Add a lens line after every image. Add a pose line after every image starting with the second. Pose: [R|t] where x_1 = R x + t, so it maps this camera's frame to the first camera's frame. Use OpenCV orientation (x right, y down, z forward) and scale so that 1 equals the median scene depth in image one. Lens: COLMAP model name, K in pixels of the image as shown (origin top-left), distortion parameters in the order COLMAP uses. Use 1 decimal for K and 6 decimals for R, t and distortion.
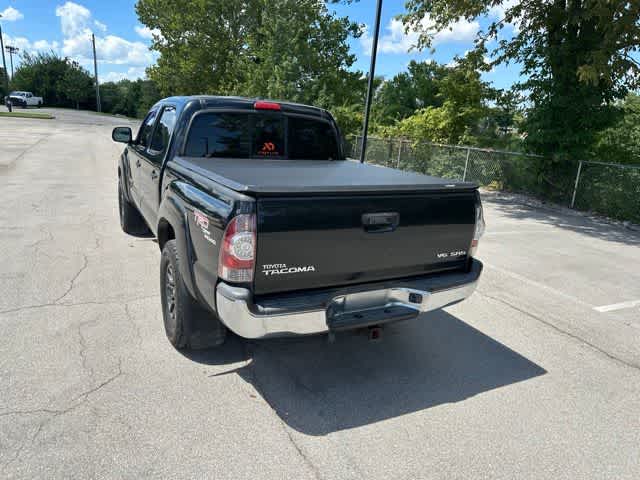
lens RADIAL K [[451.0, 0, 316.4], [0, 451.0, 238.9], [0, 0, 1]] dist [0.025467, -0.026418]
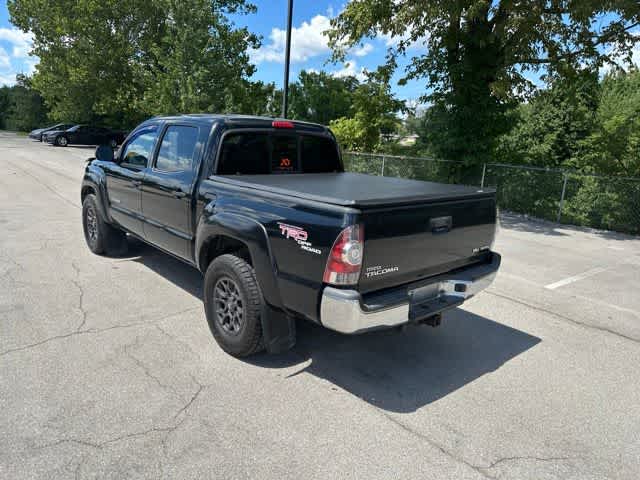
lens RADIAL K [[451.0, 0, 310.3], [0, 451.0, 246.2], [0, 0, 1]] dist [0.025467, -0.026418]
pose [[0.972542, -0.070907, 0.221663, -0.154078], [0.071221, 0.997439, 0.006585, -0.004831], [-0.221562, 0.009382, 0.975101, -0.025167]]
